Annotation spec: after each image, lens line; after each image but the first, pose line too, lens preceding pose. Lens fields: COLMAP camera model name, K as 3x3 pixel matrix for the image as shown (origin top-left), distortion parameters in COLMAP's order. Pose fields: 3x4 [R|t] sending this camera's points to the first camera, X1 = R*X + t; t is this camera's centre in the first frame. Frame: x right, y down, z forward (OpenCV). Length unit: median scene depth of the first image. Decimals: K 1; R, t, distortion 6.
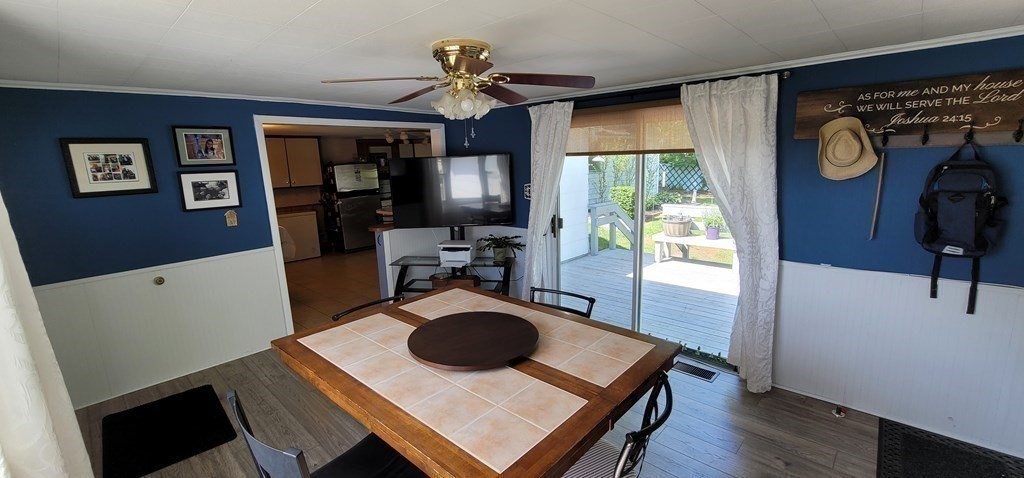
lens RADIAL K [[420.2, 0, 512.0], [0, 420.2, 239.0], [0, 0, 1]] dist [-0.002000, -0.000230]
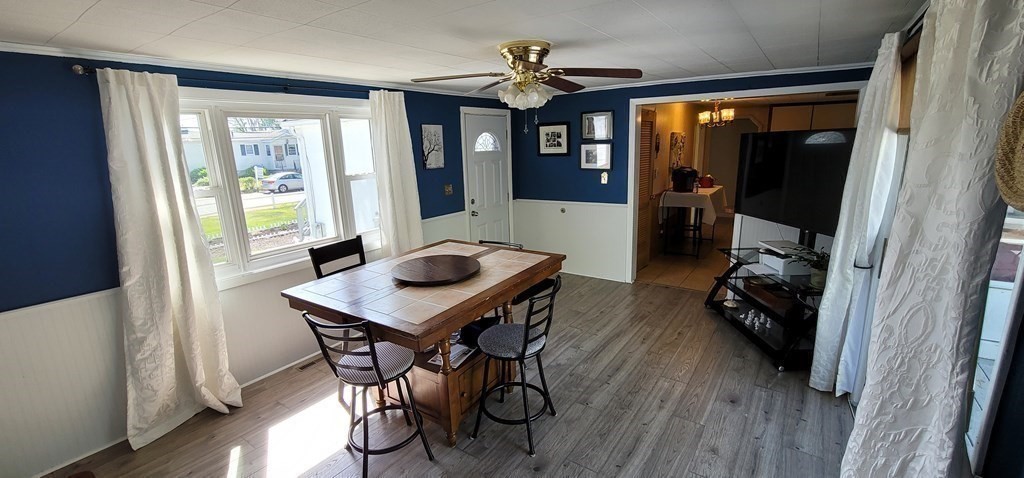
lens RADIAL K [[420.2, 0, 512.0], [0, 420.2, 239.0], [0, 0, 1]] dist [-0.002000, -0.000230]
pose [[0.151919, 0.253225, -0.955405, 0.783630], [-0.168272, 0.959139, 0.227457, -0.144174], [0.973964, 0.126213, 0.188322, 0.565721]]
